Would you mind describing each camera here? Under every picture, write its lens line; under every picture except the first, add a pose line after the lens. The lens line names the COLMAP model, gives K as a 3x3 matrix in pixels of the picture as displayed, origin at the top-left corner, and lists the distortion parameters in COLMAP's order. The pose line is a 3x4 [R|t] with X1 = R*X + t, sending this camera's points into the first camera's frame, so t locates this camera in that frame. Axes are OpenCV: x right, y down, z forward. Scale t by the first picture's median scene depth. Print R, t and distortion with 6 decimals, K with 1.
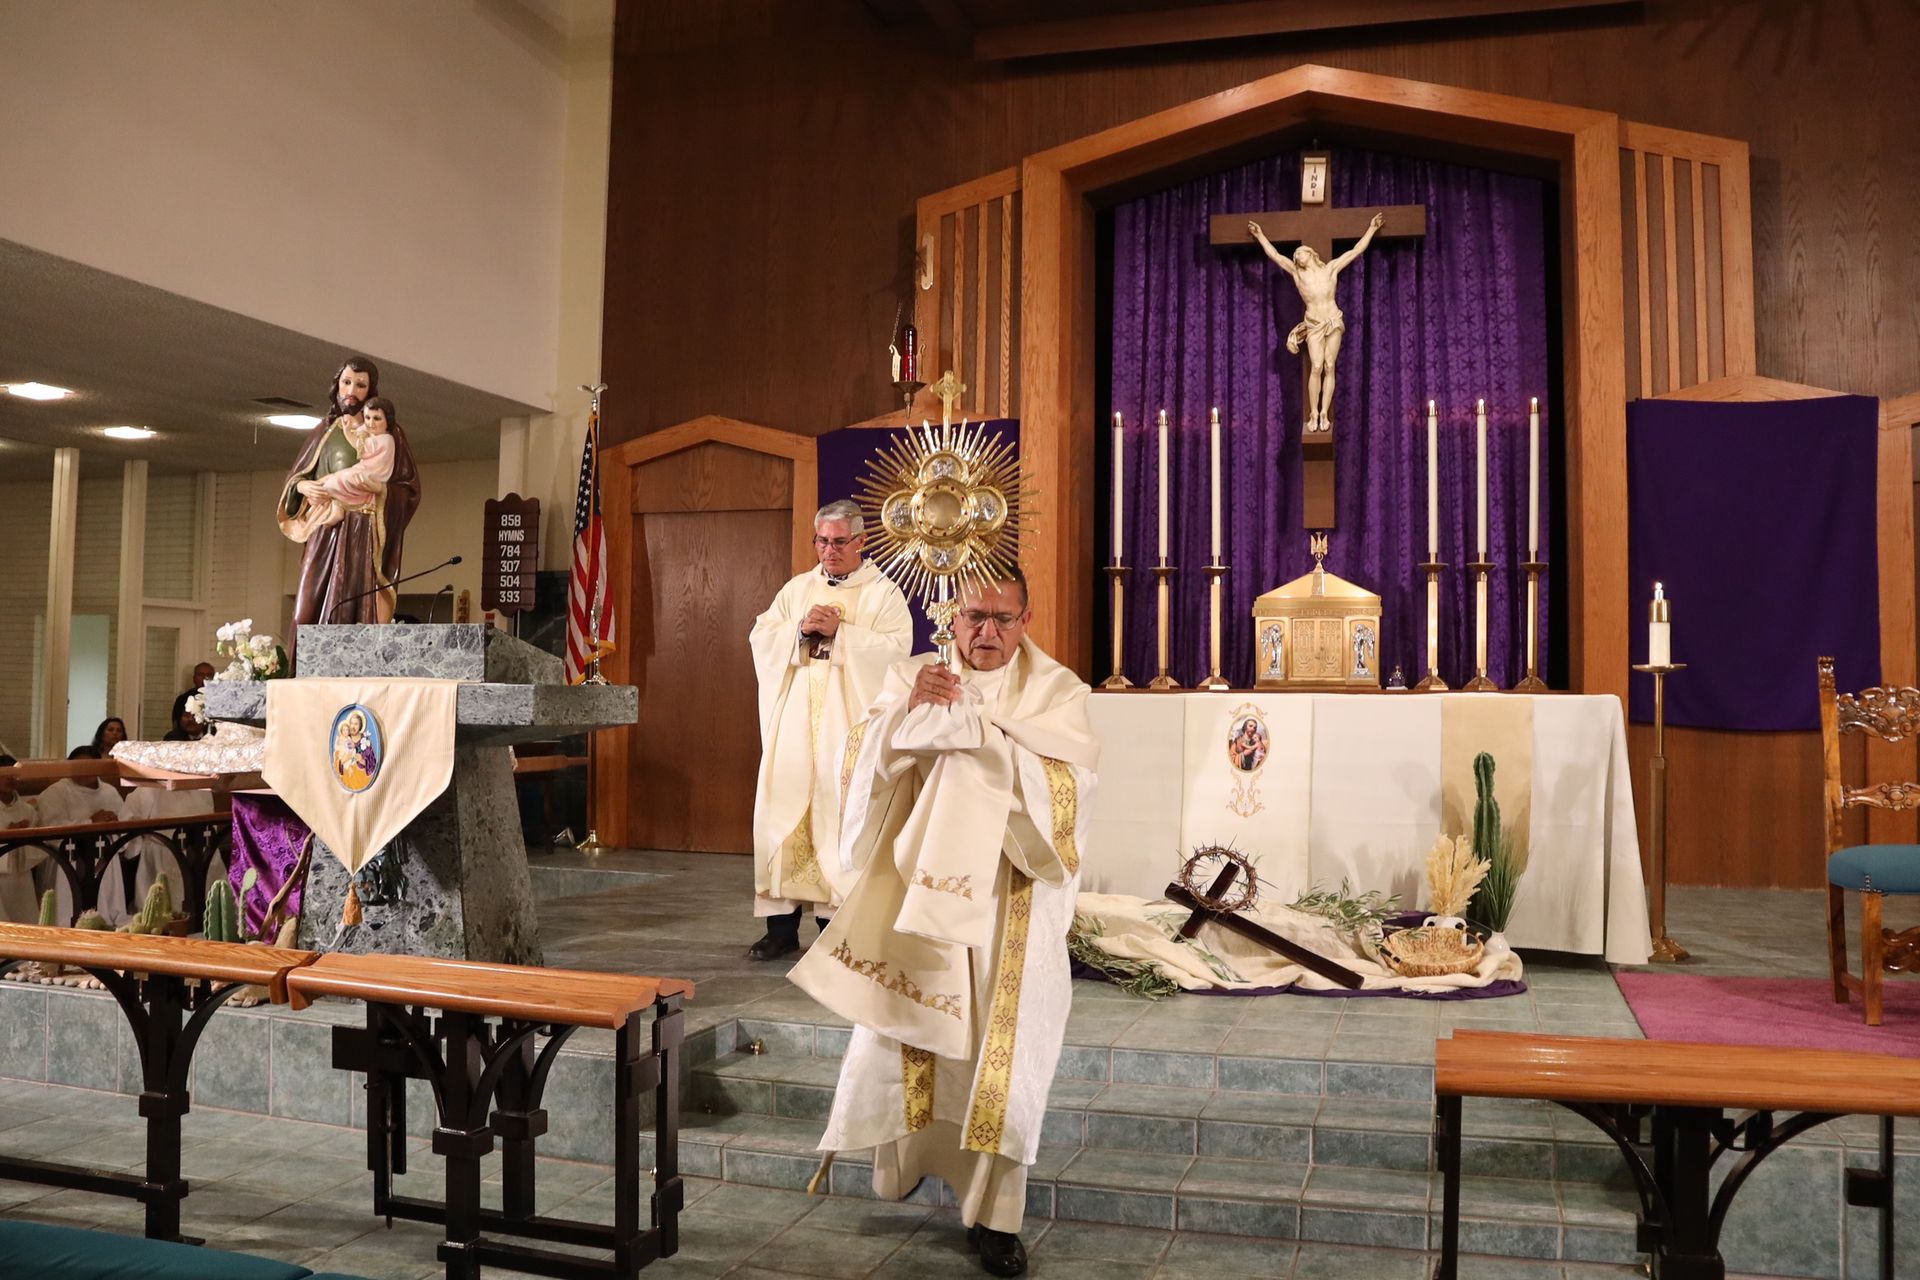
lens RADIAL K [[1616.8, 0, 984.8], [0, 1616.8, 613.9], [0, 0, 1]] dist [-0.173436, 0.149531]
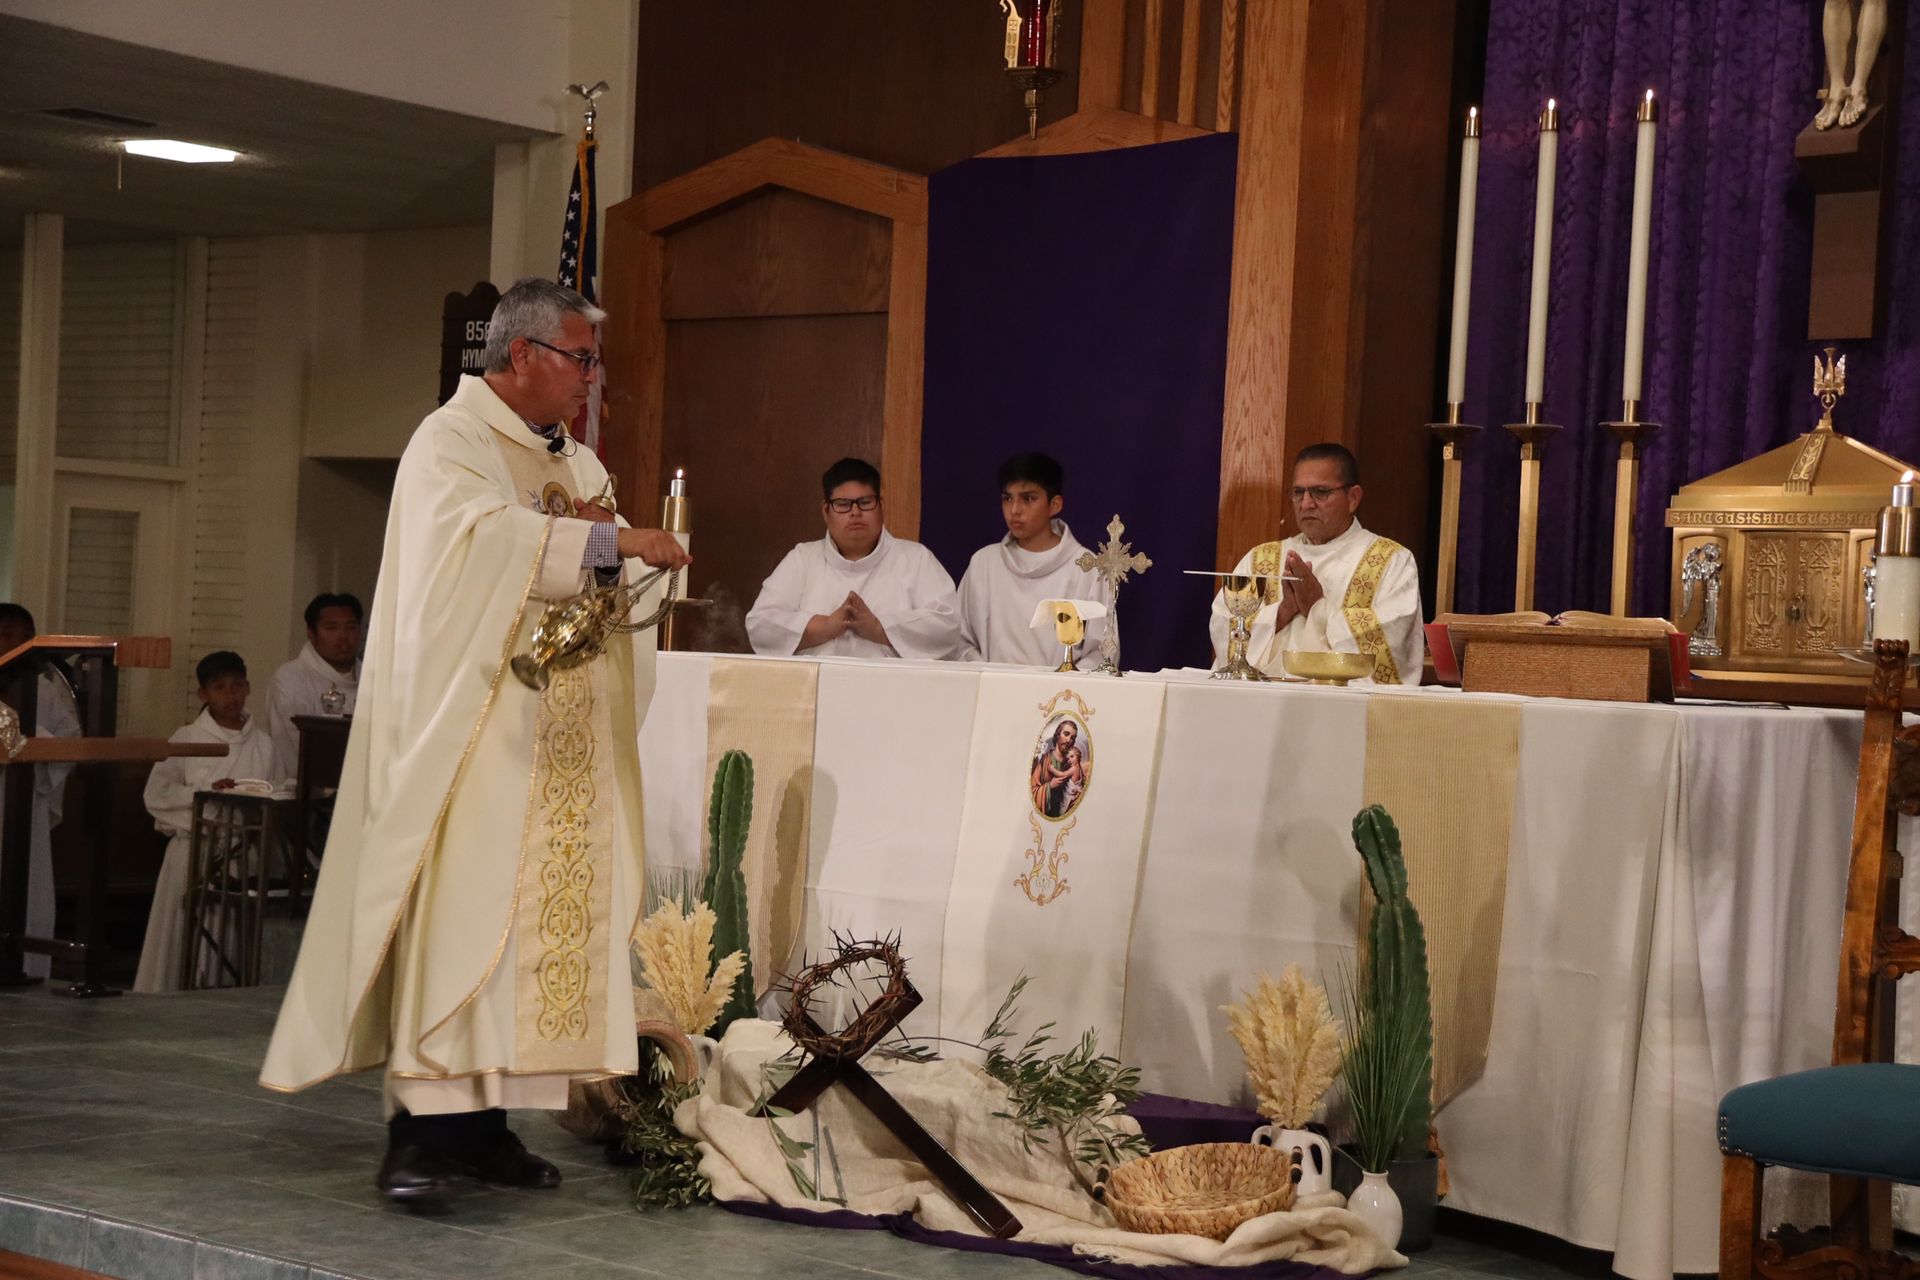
lens RADIAL K [[3311.2, 0, 994.1], [0, 3311.2, 620.6], [0, 0, 1]] dist [0.000831, 2.896242]
pose [[0.914946, 0.030470, -0.402425, 0.431414], [-0.015965, 0.999098, 0.039350, -0.007181], [0.403261, -0.029578, 0.914607, -0.001162]]
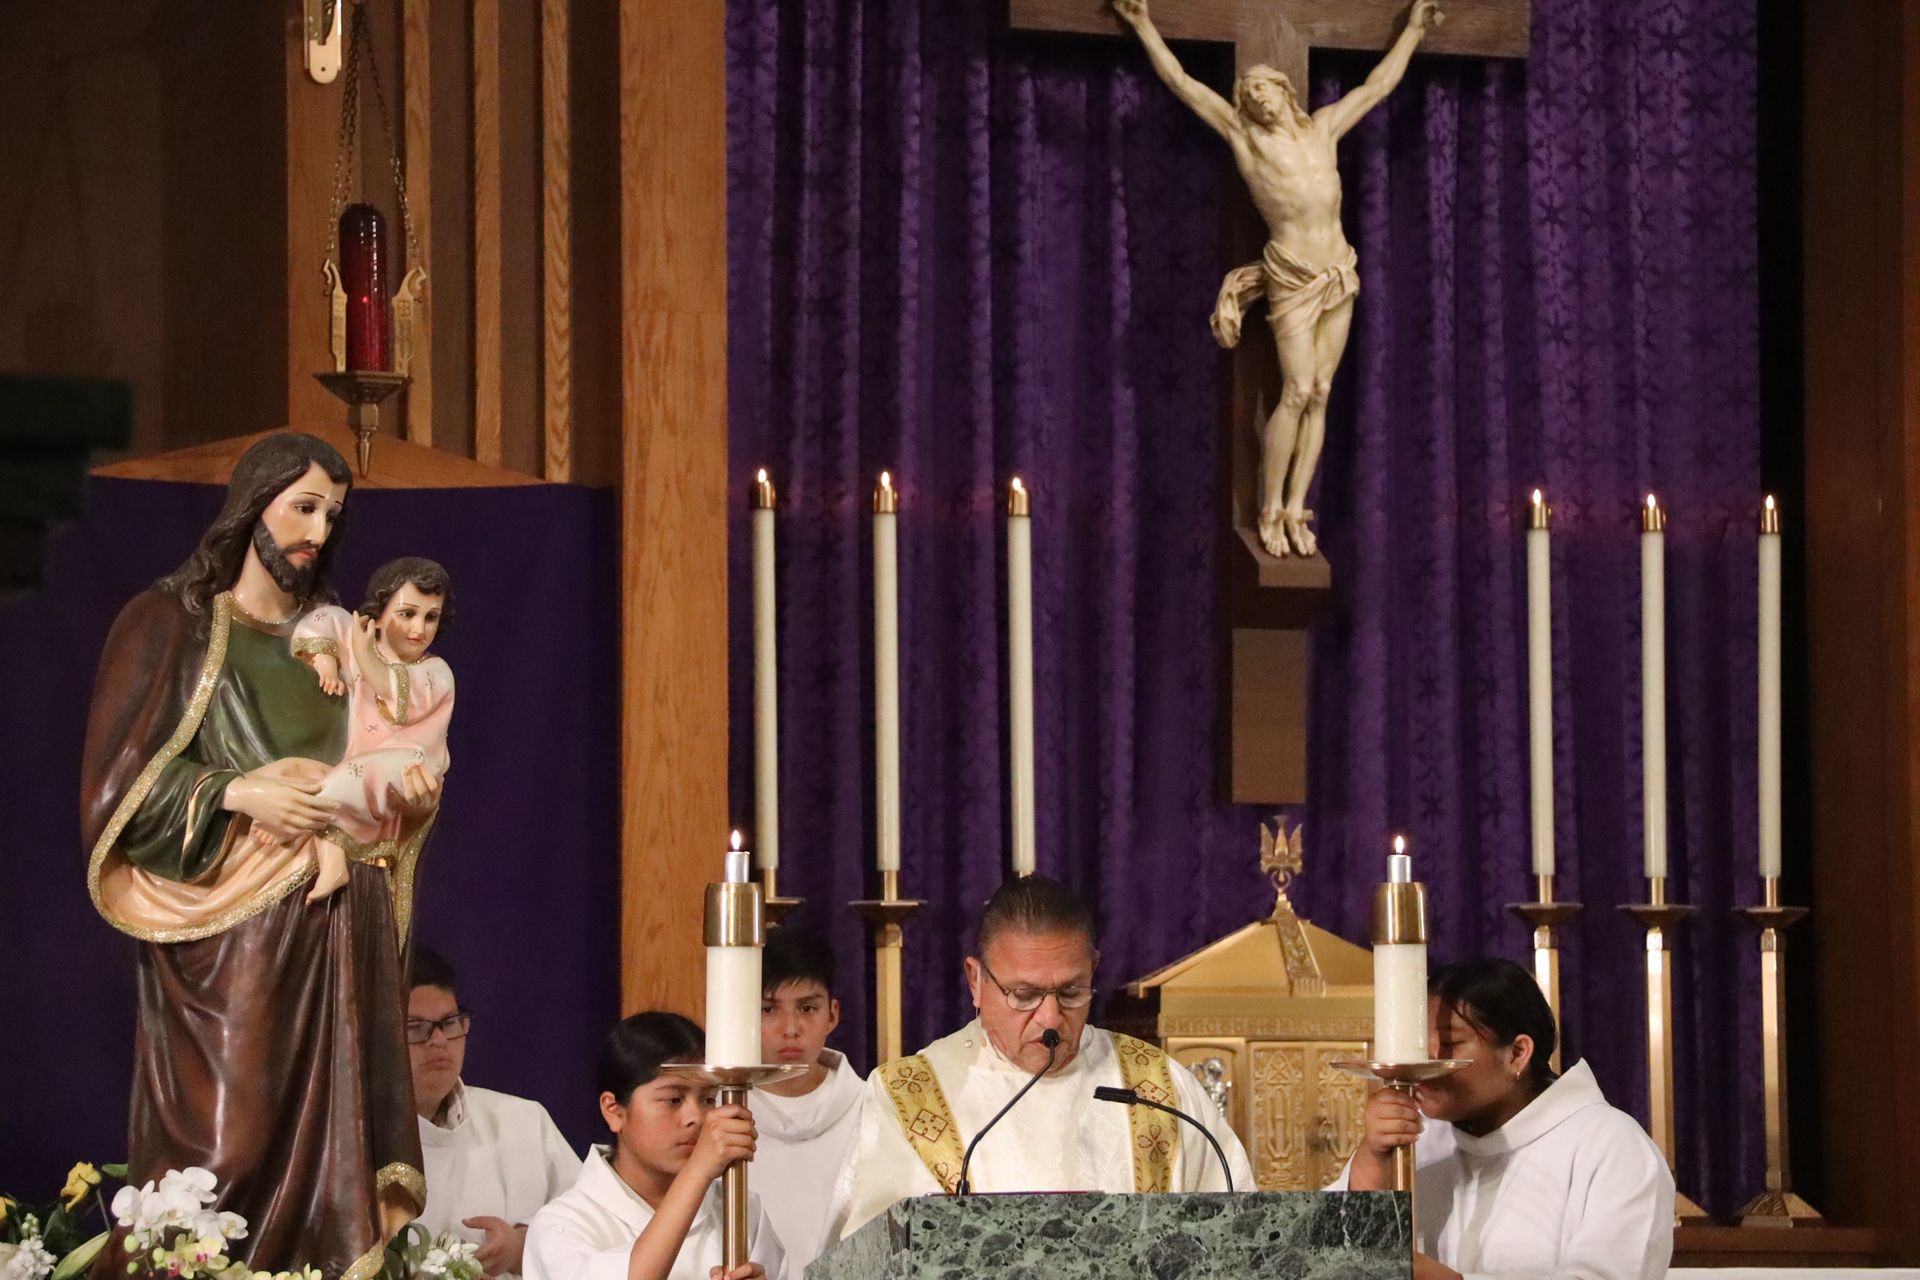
lens RADIAL K [[6291.0, 0, 963.7], [0, 6291.0, 690.9], [0, 0, 1]] dist [0.928847, 1.837197]
pose [[0.790770, 0.022856, 0.611686, -0.878914], [-0.013526, 0.999711, -0.019869, -0.056651], [-0.611963, 0.007438, 0.790851, -0.201867]]
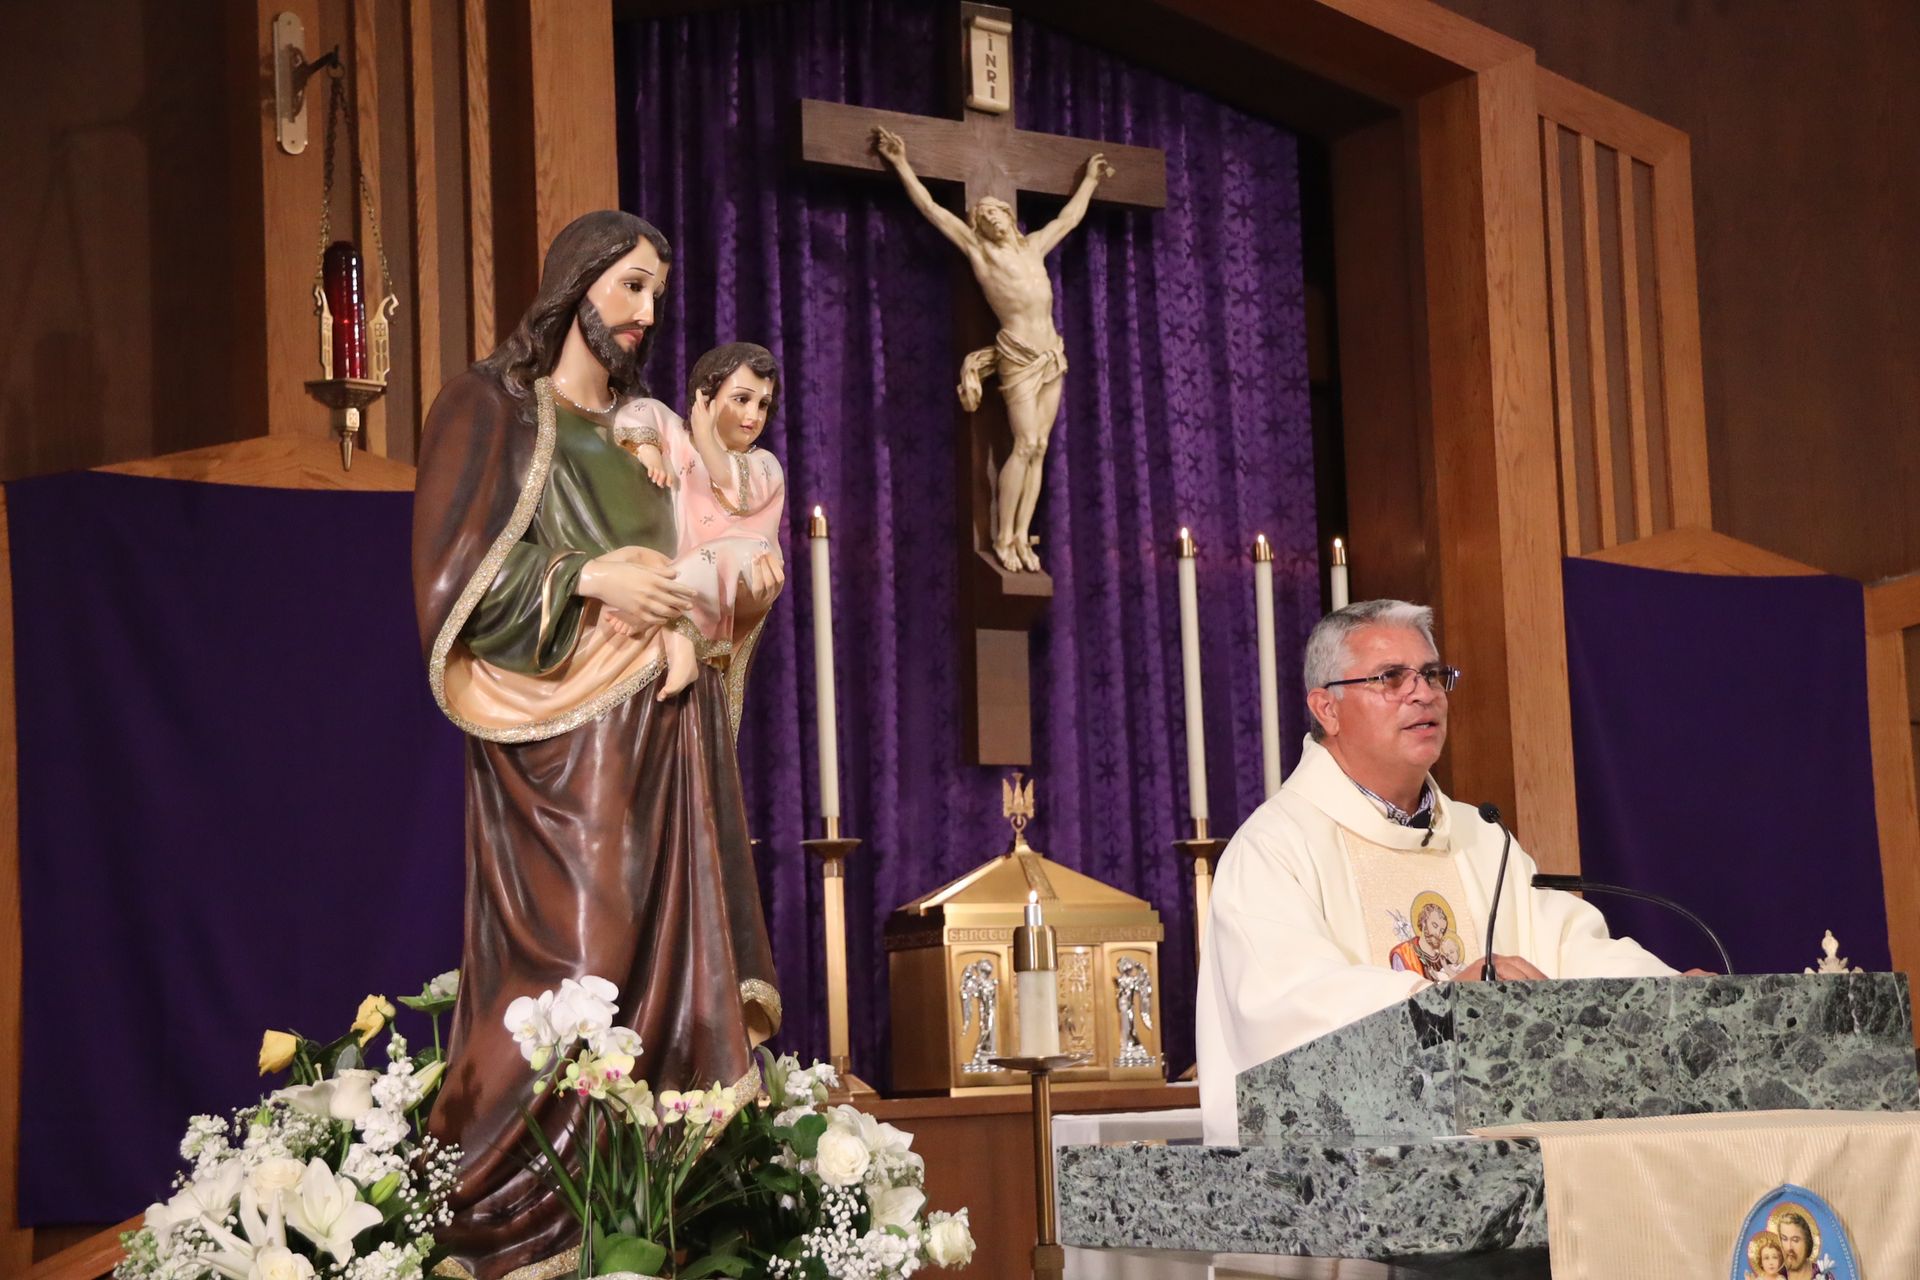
lens RADIAL K [[3476.3, 0, 991.8], [0, 3476.3, 648.2], [0, 0, 1]] dist [0.319154, 0.297283]
pose [[0.651888, 0.053095, 0.756454, -0.685343], [0.010446, 0.996822, -0.078968, -0.004254], [-0.758244, 0.059380, 0.649262, 0.328988]]
